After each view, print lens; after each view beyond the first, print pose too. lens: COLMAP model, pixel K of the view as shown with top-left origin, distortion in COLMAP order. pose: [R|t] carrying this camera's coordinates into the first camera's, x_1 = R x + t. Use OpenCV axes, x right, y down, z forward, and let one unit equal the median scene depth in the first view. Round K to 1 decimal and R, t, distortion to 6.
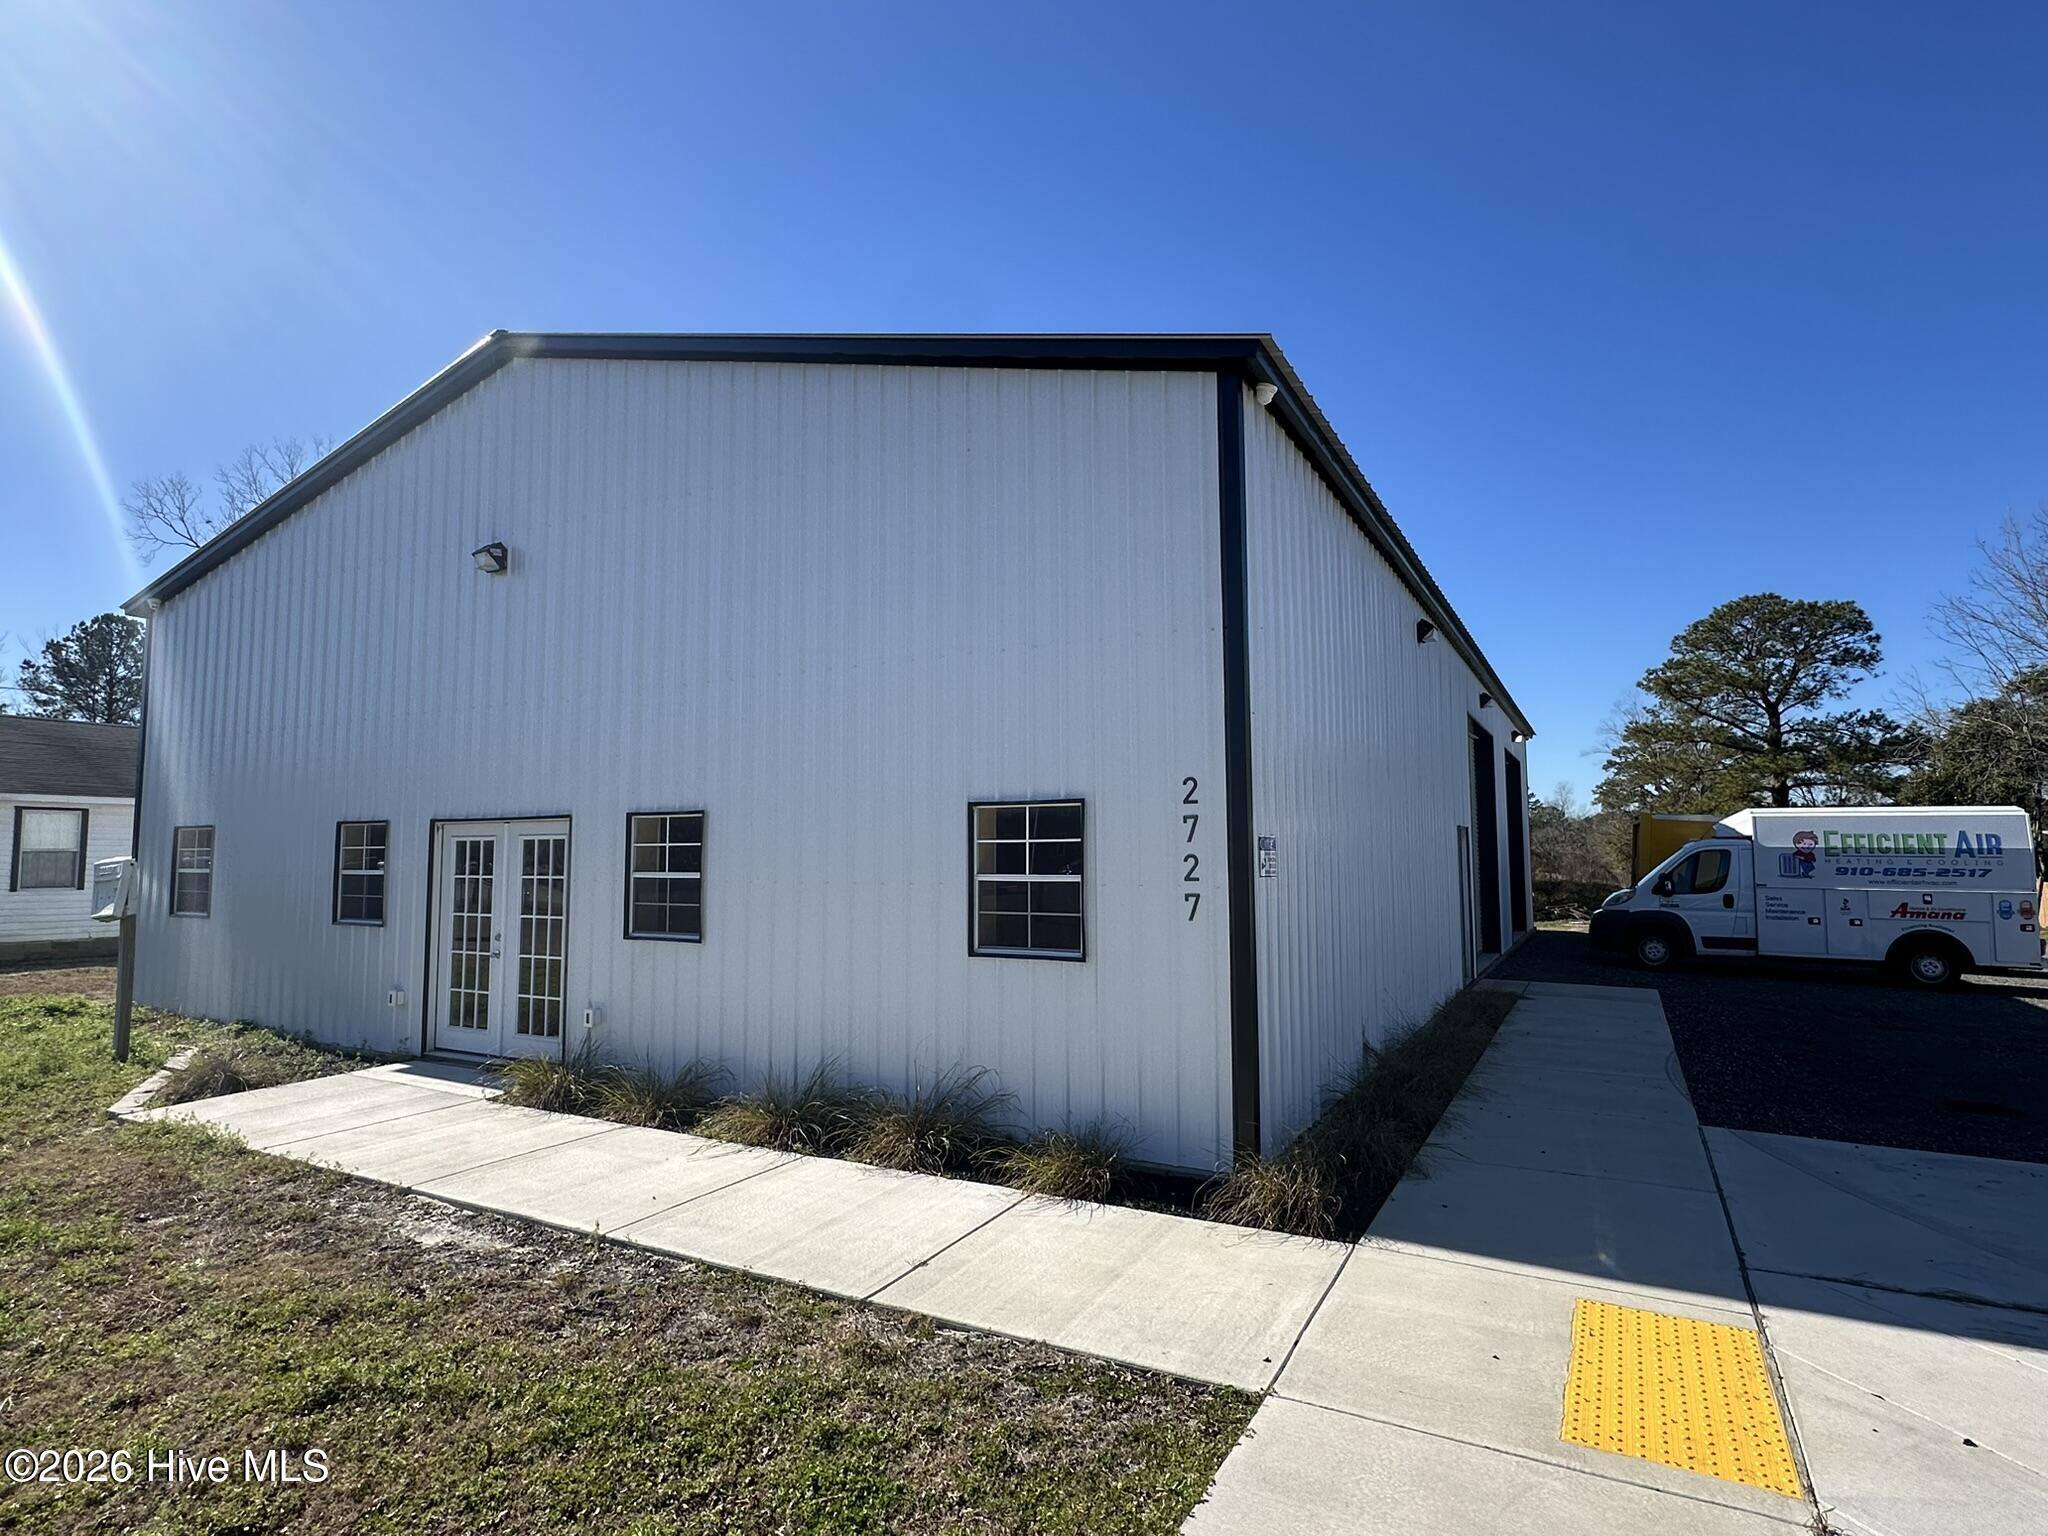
lens RADIAL K [[1063.6, 0, 1024.0], [0, 1063.6, 768.0], [0, 0, 1]] dist [-0.003327, -0.000510]
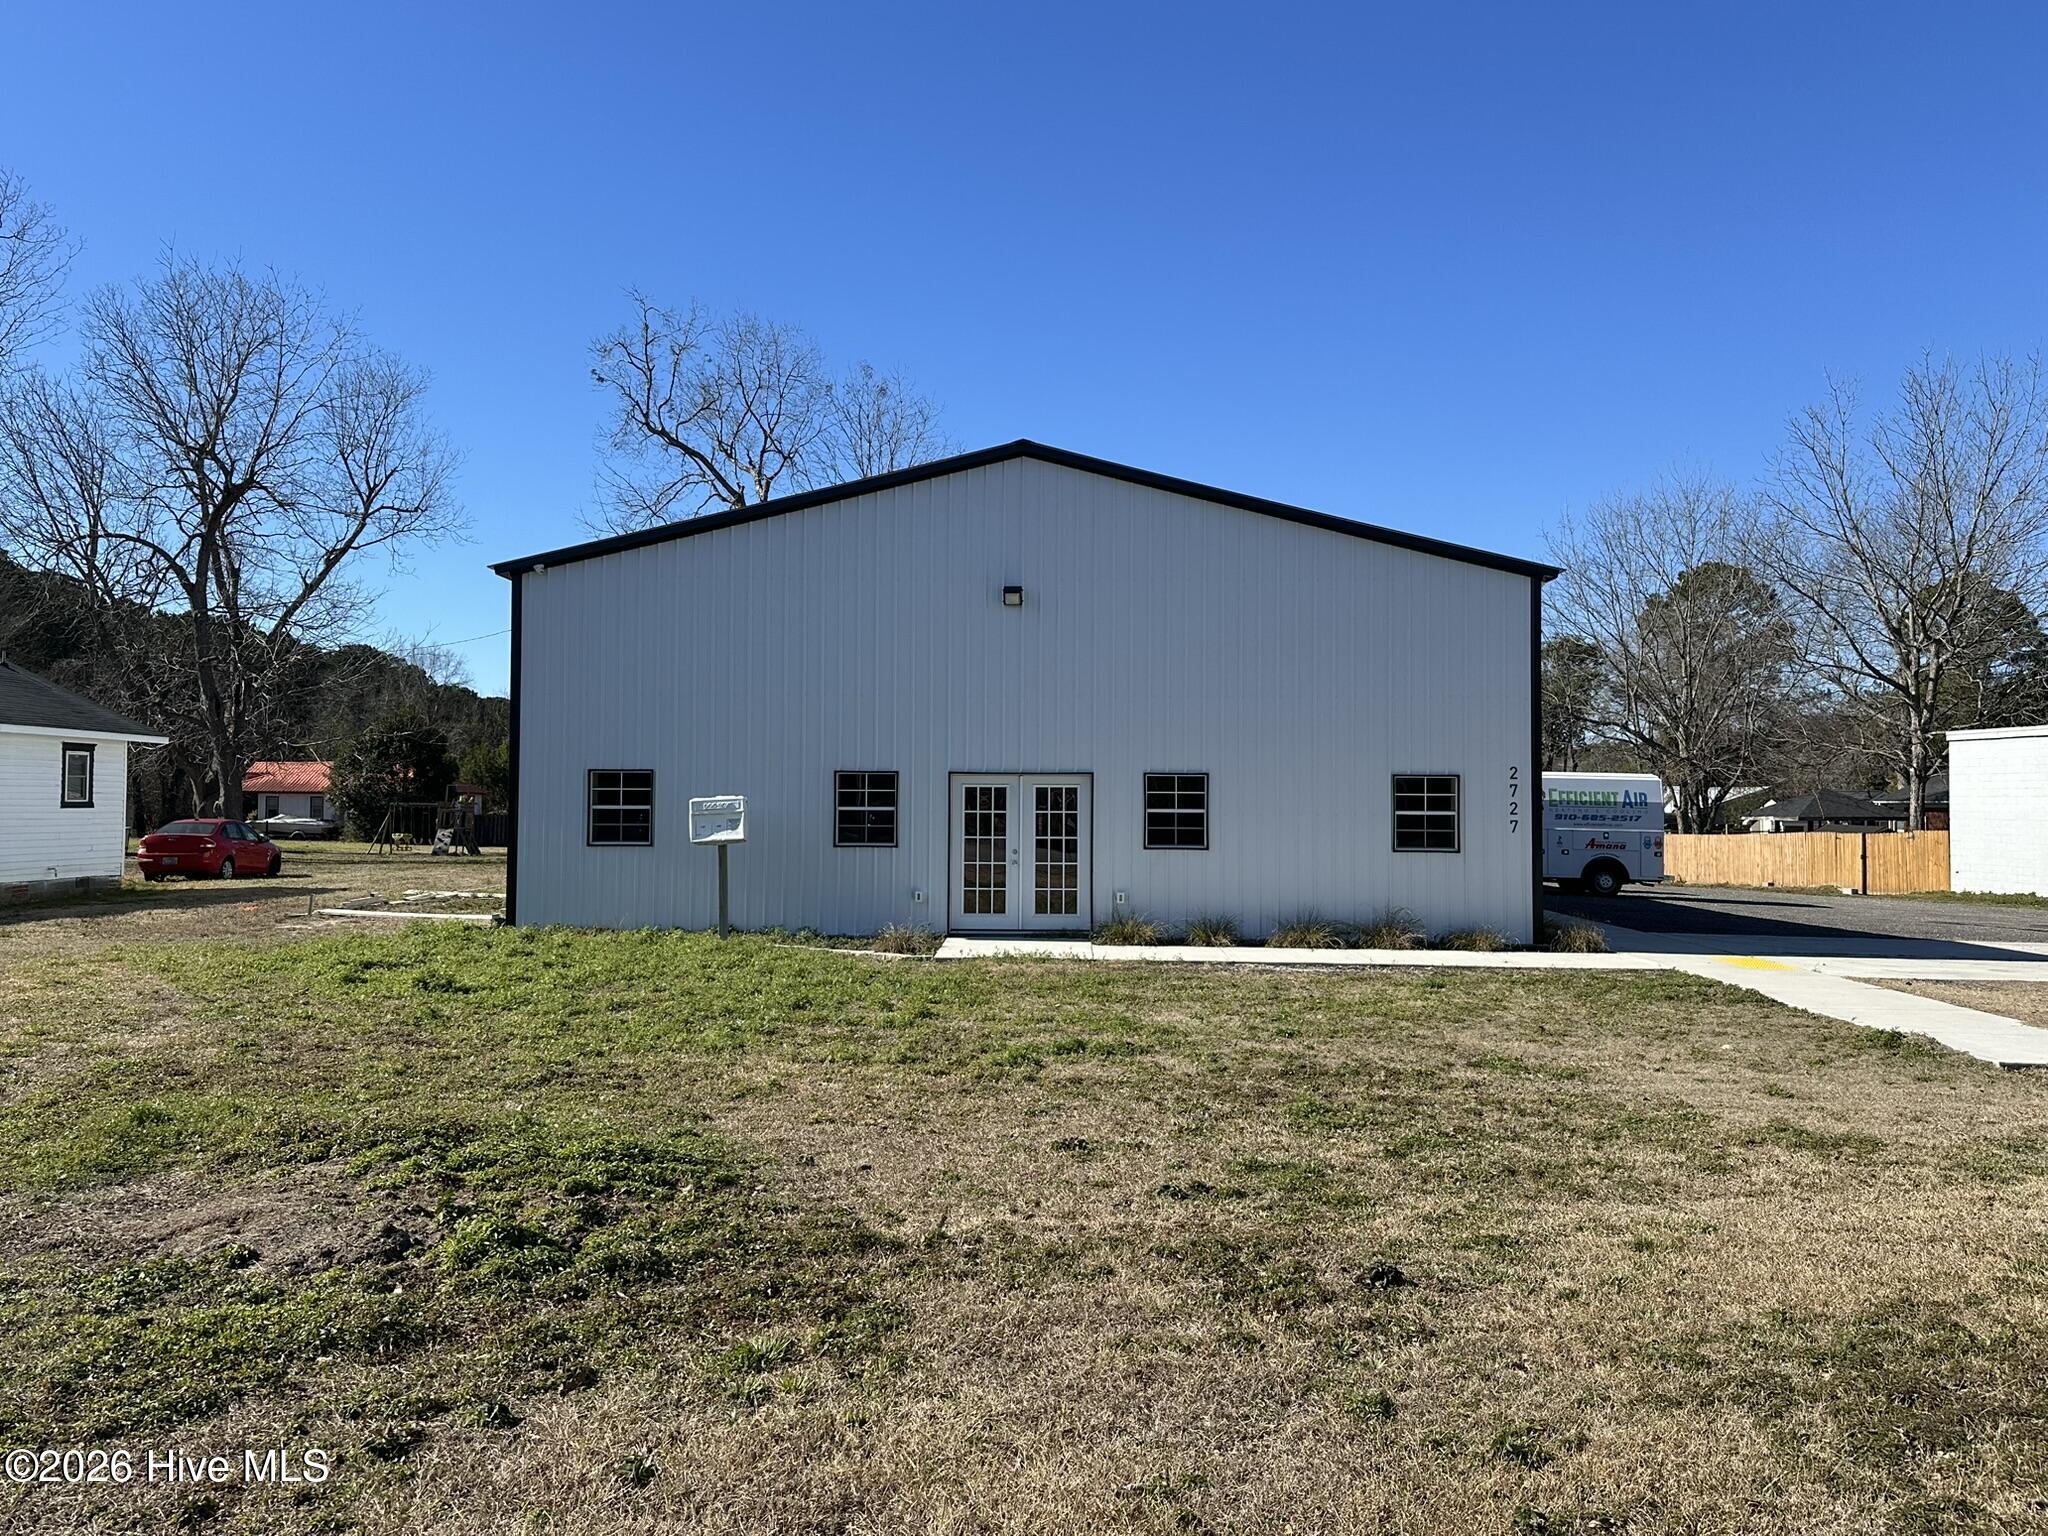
lens RADIAL K [[1511.7, 0, 1024.0], [0, 1511.7, 768.0], [0, 0, 1]] dist [0.081681, 0.002256]
pose [[0.887974, 0.019548, 0.459477, -0.848288], [-0.047454, 0.997658, 0.049264, -0.037010], [-0.457438, -0.065549, 0.886822, -0.511191]]
